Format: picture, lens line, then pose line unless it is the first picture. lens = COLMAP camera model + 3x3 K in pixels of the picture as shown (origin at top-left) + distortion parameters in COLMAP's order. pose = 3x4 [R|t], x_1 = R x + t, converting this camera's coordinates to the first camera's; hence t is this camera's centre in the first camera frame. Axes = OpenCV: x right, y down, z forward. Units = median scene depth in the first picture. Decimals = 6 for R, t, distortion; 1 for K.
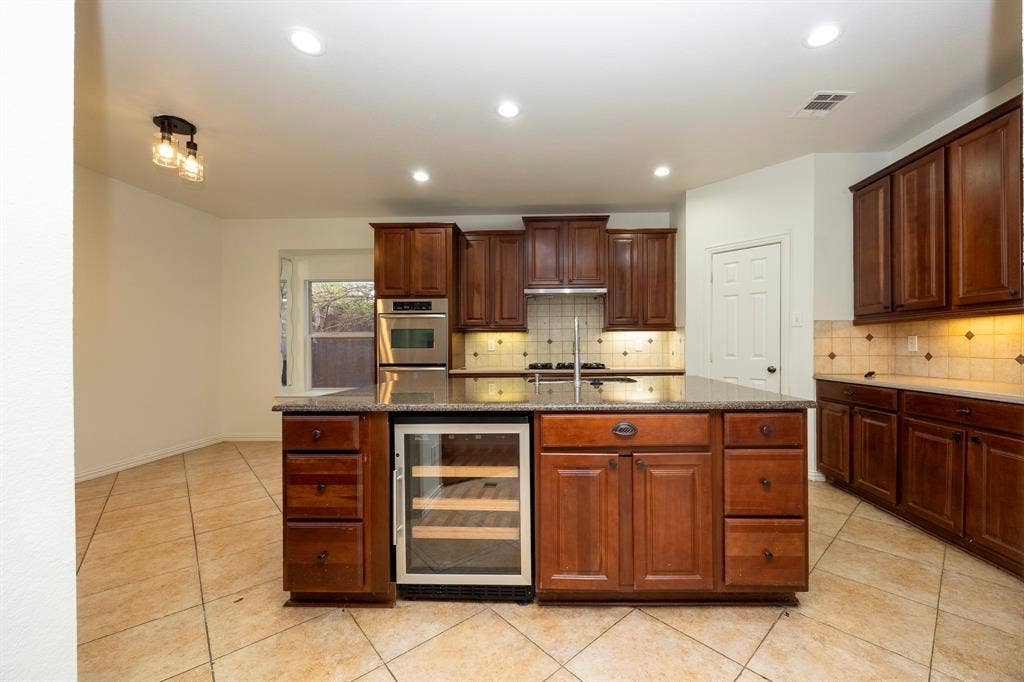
lens RADIAL K [[393.3, 0, 511.7], [0, 393.3, 344.6], [0, 0, 1]] dist [-0.000359, -0.000035]
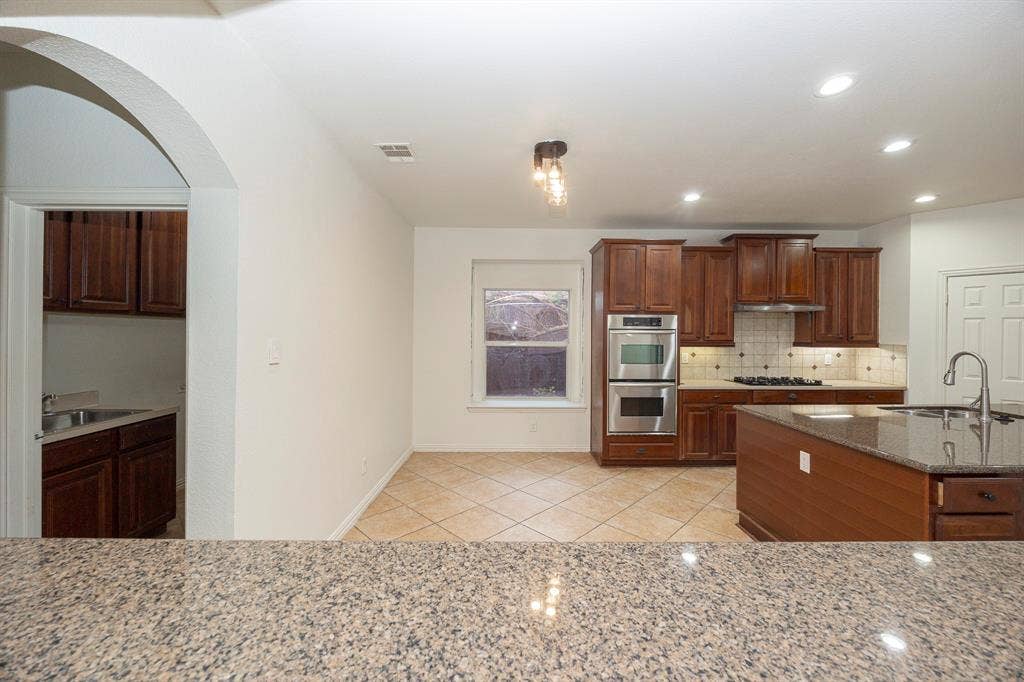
lens RADIAL K [[393.3, 0, 512.8], [0, 393.3, 335.5], [0, 0, 1]] dist [-0.000359, -0.000035]
pose [[0.999228, 0.012074, 0.037376, -0.603121], [-0.012127, 0.999926, 0.001182, -0.058950], [-0.037359, -0.001634, 0.999301, 0.010802]]
